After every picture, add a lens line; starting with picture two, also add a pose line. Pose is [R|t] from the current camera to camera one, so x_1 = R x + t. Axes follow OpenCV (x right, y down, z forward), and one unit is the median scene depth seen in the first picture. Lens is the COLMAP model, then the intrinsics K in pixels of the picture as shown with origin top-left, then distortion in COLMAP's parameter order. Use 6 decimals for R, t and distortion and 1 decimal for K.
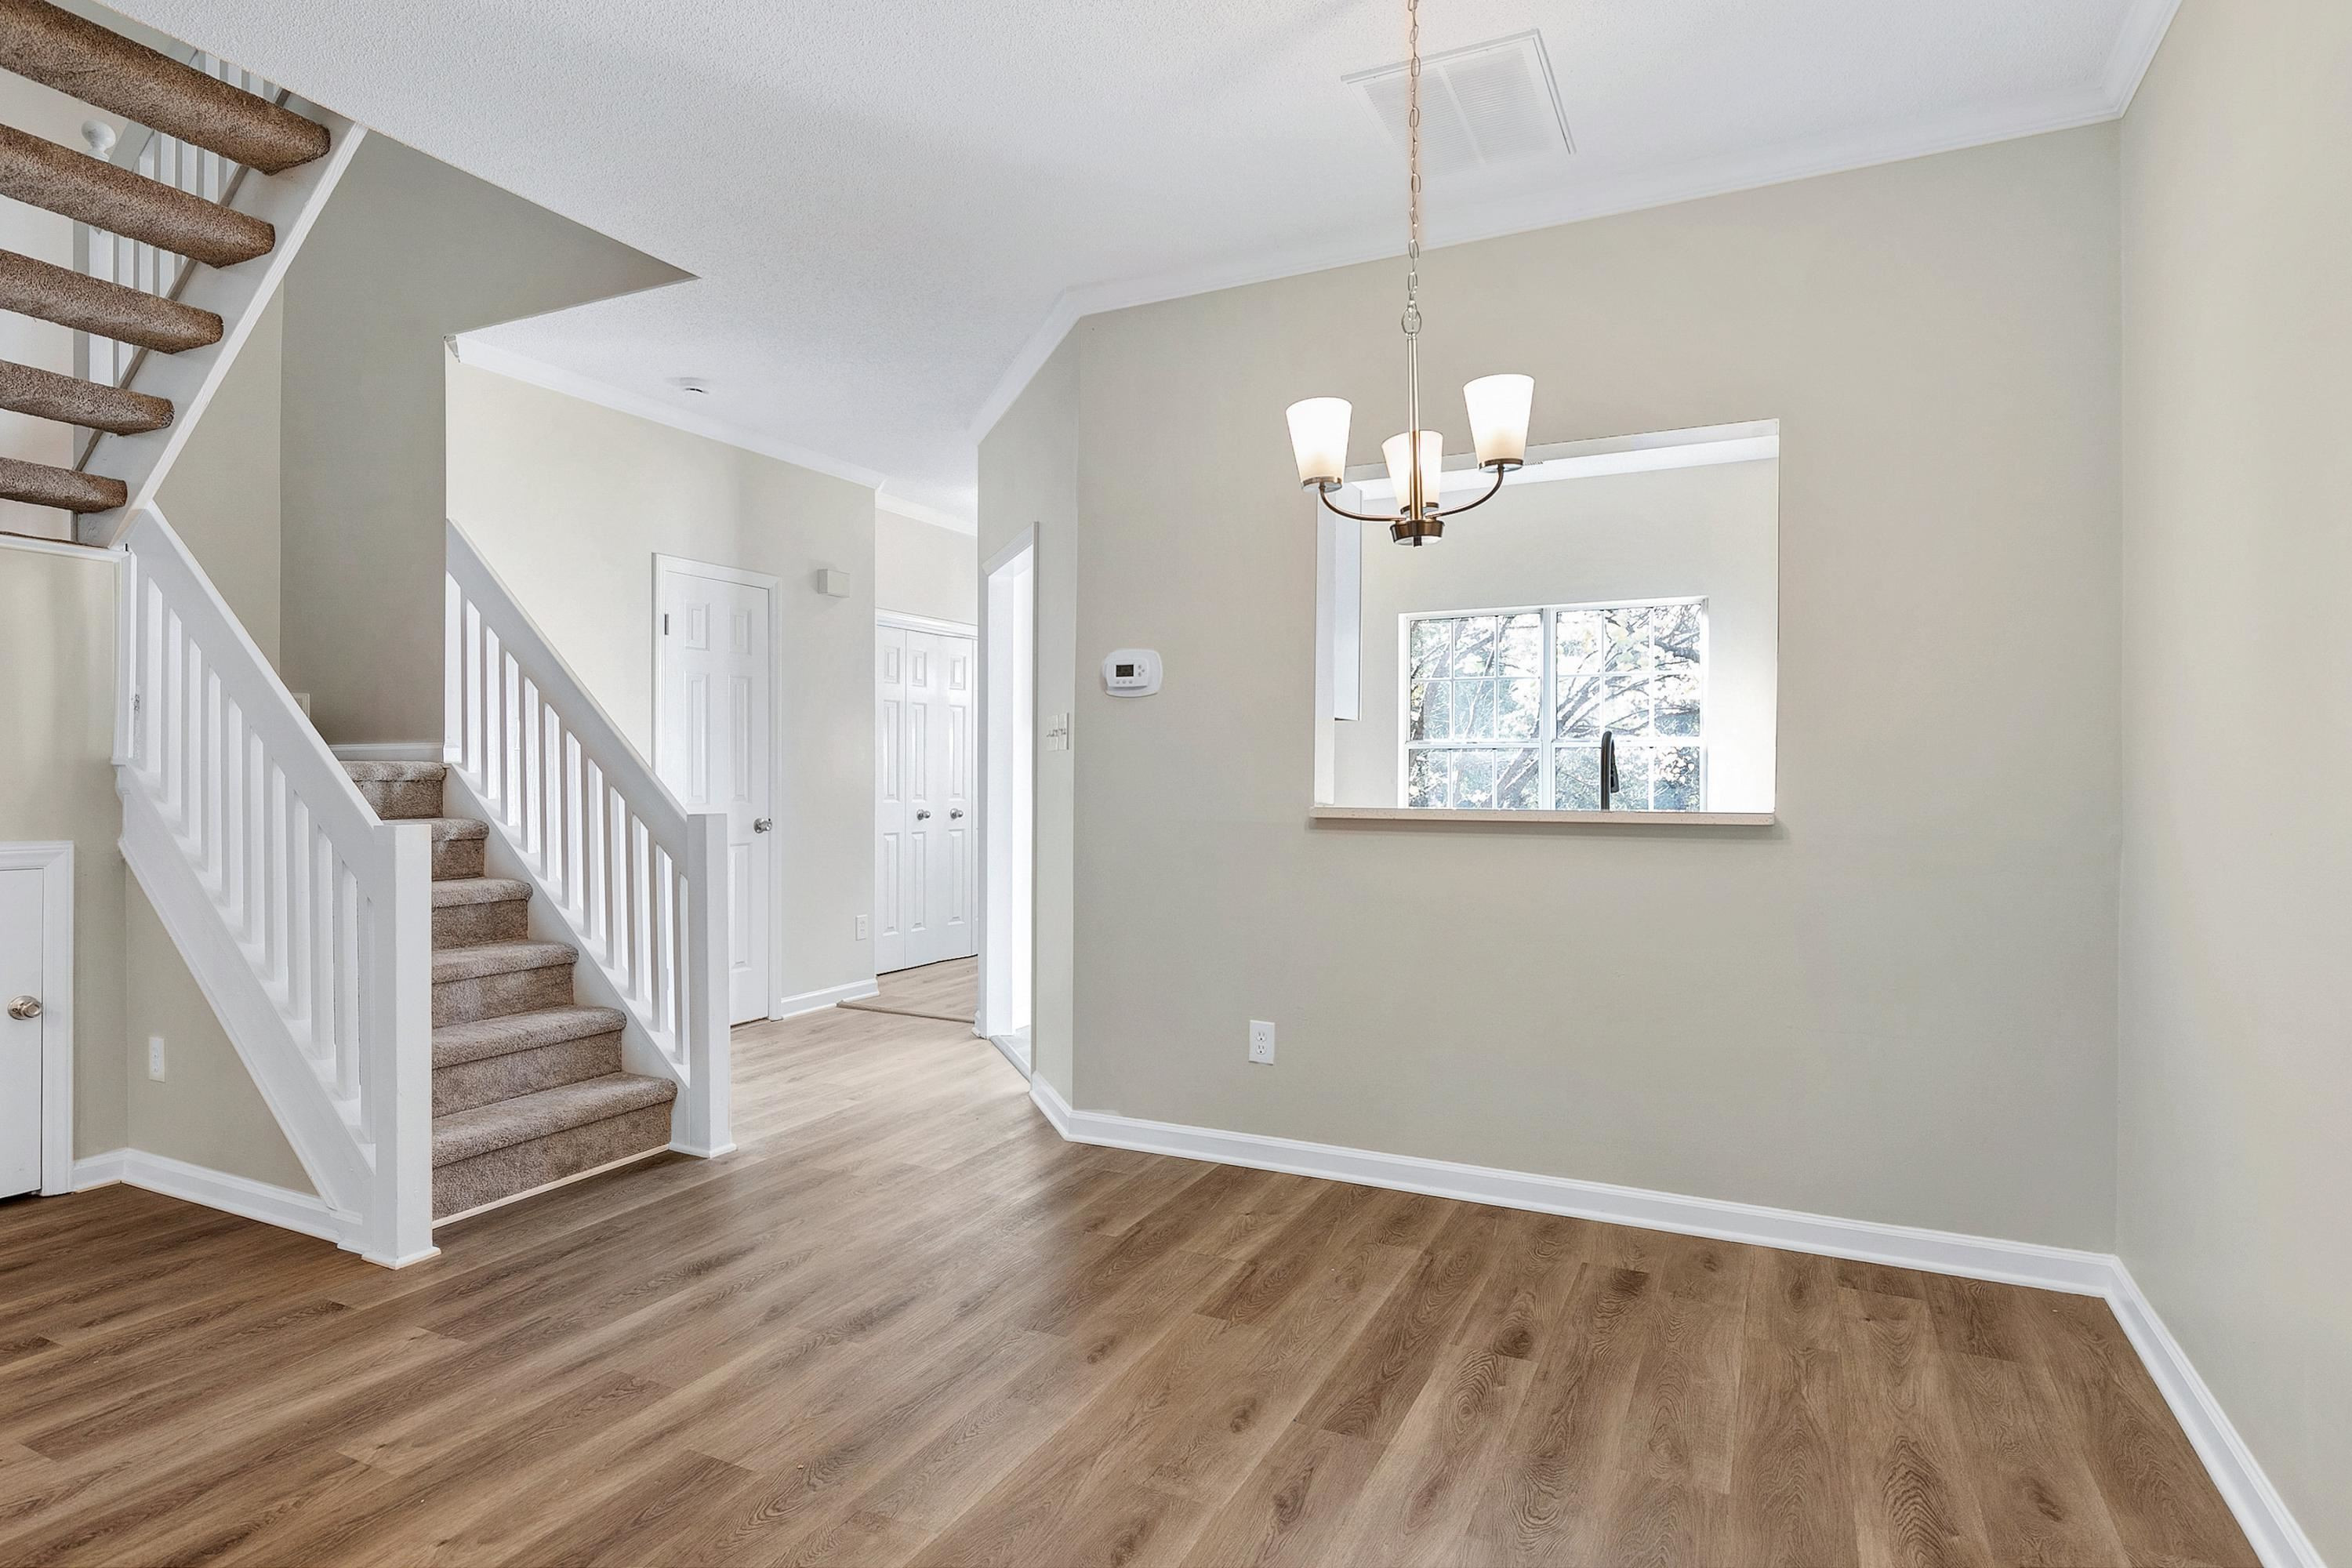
lens RADIAL K [[1246.0, 0, 1164.3], [0, 1246.0, 775.4], [0, 0, 1]] dist [0.000462, 0.000335]
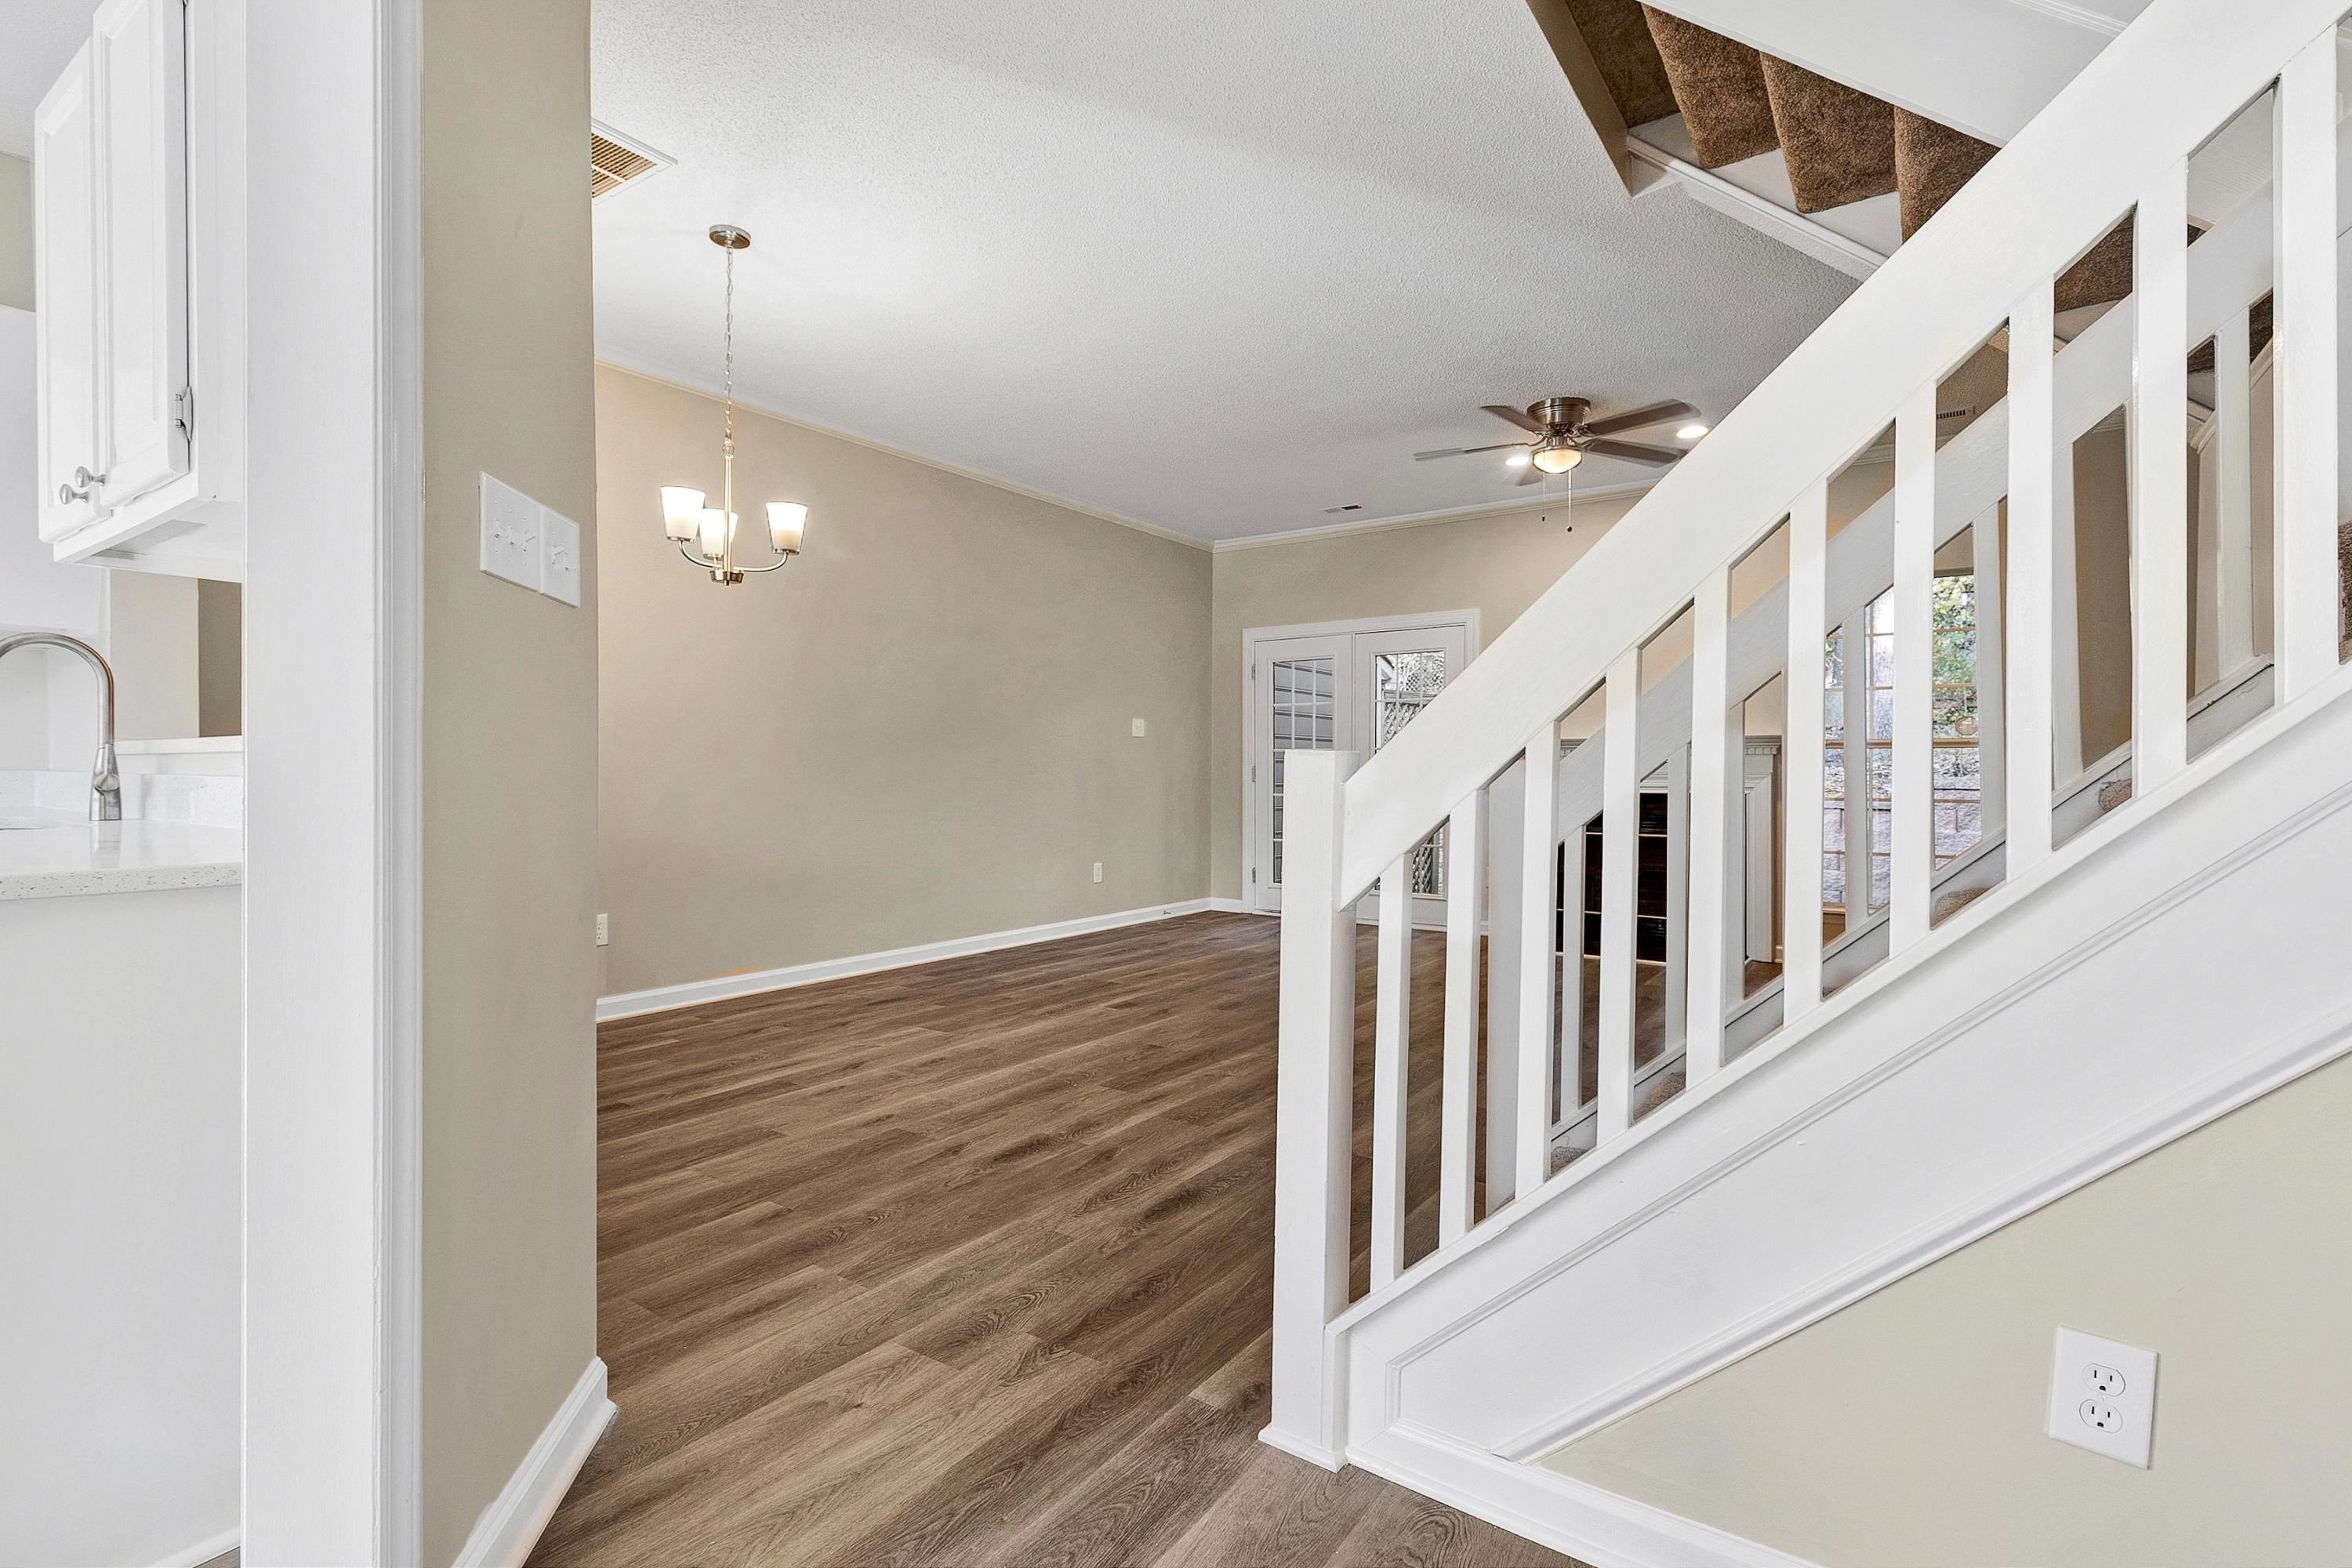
lens RADIAL K [[1092.3, 0, 1139.9], [0, 1092.3, 789.2], [0, 0, 1]] dist [0.007401, -0.000377]
pose [[-0.984166, -0.013813, 0.176709, -0.469515], [-0.011441, 0.999830, 0.014434, 0.048070], [-0.176878, 0.012183, -0.984157, 1.817363]]
